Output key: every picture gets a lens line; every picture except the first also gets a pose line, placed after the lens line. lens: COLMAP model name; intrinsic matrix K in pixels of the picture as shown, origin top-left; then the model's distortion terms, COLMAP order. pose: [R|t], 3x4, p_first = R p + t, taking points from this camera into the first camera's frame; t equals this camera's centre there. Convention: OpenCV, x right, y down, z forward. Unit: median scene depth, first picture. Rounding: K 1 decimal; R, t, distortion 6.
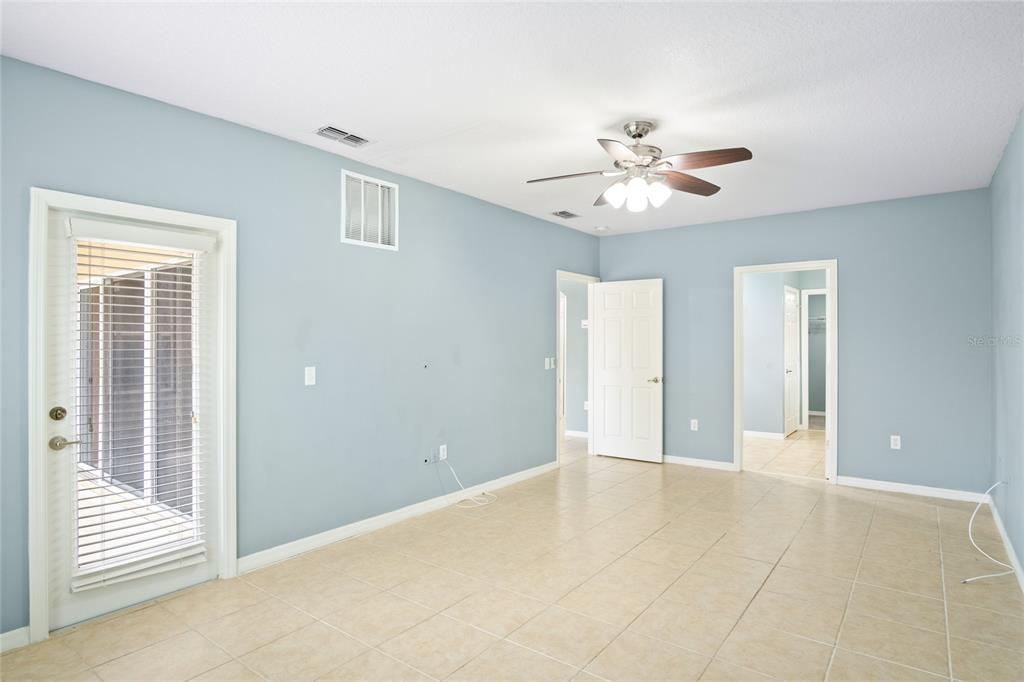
lens RADIAL K [[553.1, 0, 516.7], [0, 553.1, 338.3], [0, 0, 1]] dist [-0.029991, 0.002381]
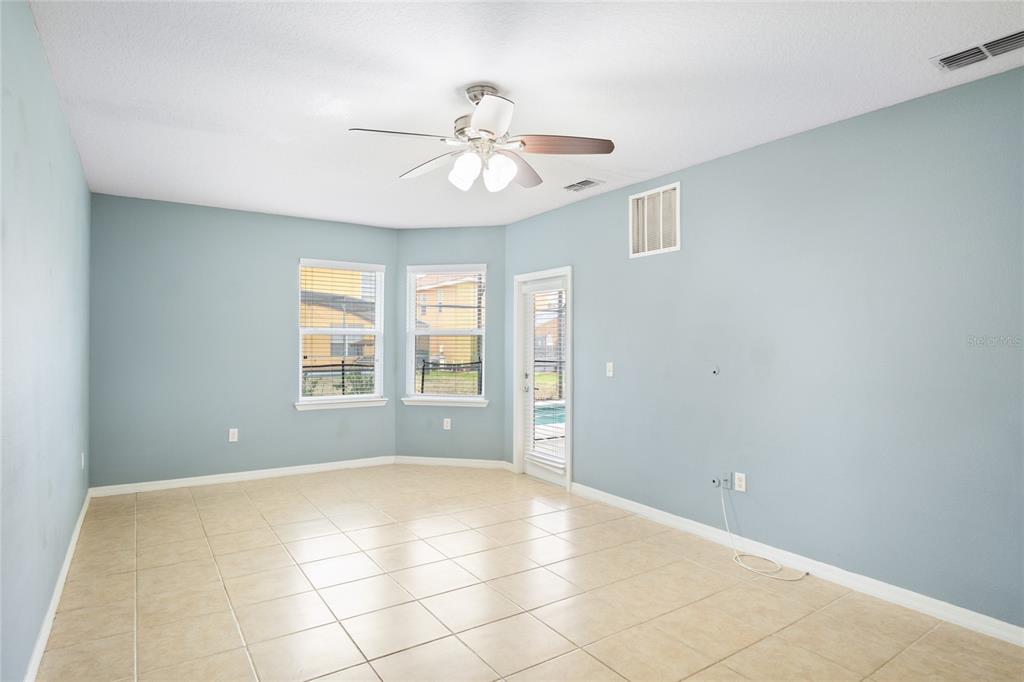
lens RADIAL K [[553.1, 0, 508.2], [0, 553.1, 344.6], [0, 0, 1]] dist [-0.029991, 0.002381]
pose [[-0.329346, -0.002868, -0.944205, 0.848663], [-0.003774, 0.999991, -0.001721, 0.012281], [0.944202, 0.002997, -0.329354, 1.101439]]
